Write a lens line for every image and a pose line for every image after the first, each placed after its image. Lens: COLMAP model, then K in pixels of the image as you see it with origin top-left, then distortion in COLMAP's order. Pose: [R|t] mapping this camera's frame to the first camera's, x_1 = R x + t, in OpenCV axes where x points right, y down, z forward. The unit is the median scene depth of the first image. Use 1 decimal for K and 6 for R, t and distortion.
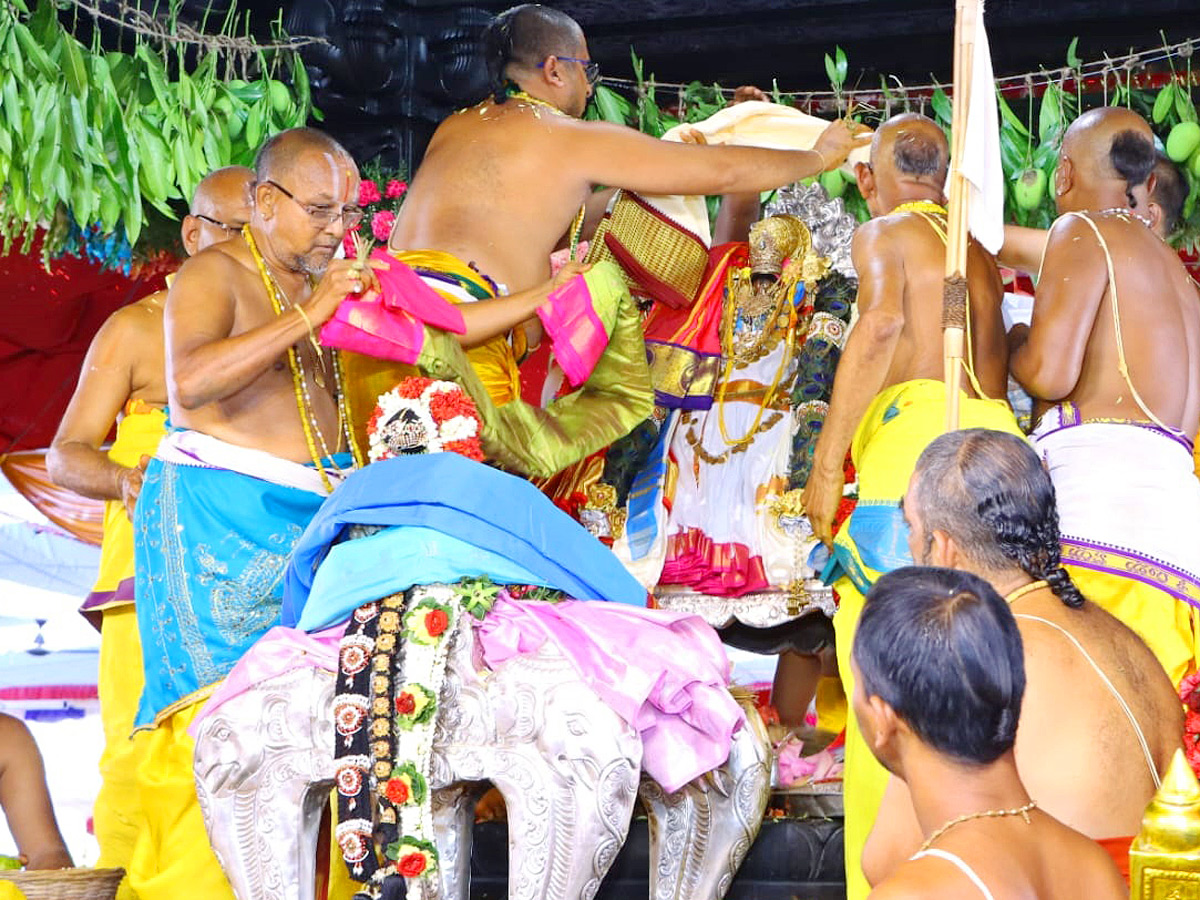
lens RADIAL K [[2420.0, 0, 716.4], [0, 2420.0, 411.0], [0, 0, 1]] dist [-0.024261, 1.695513]
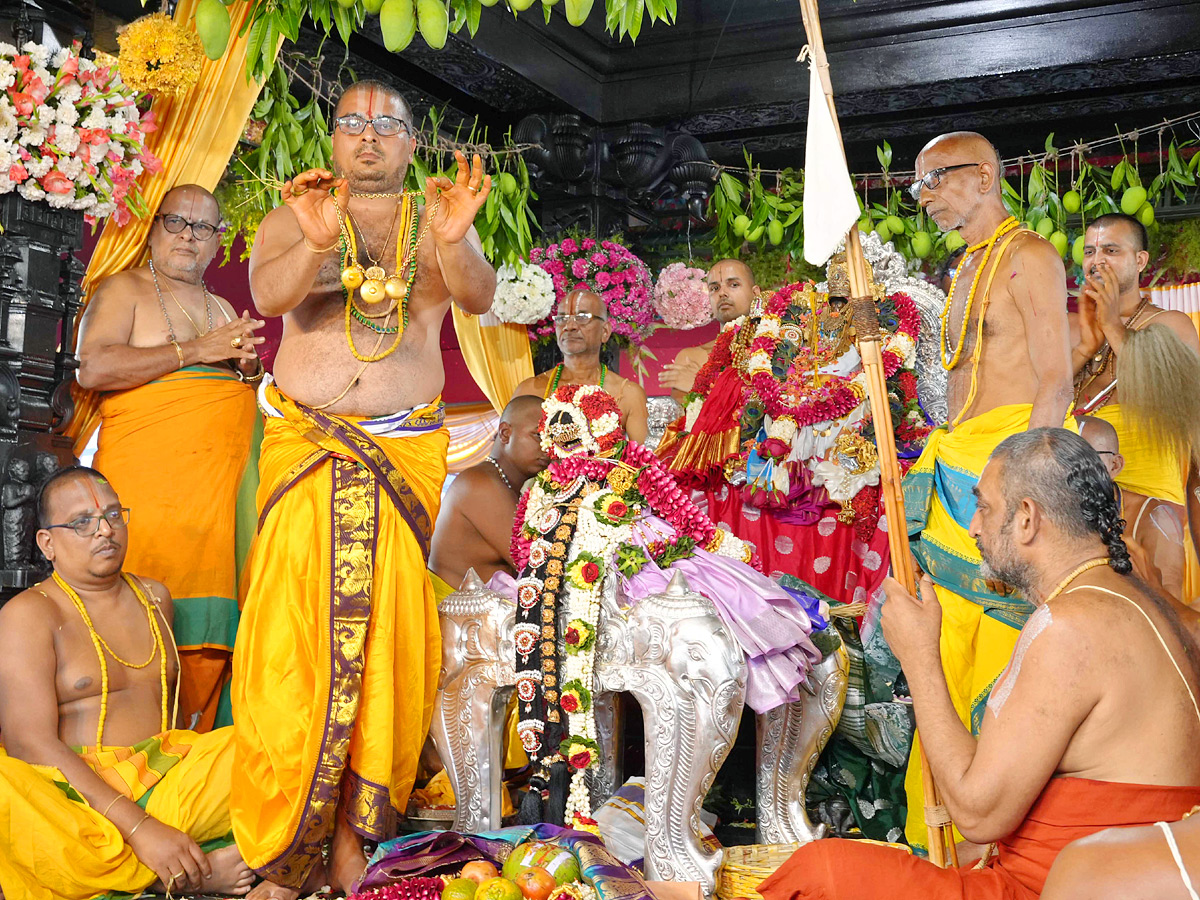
lens RADIAL K [[1448.6, 0, 630.6], [0, 1448.6, 393.3], [0, 0, 1]] dist [0.006433, 0.007066]
pose [[0.992969, -0.007041, -0.118168, -0.000526], [0.008207, 0.999922, 0.009387, -0.014765], [0.118093, -0.010290, 0.992949, 0.225019]]
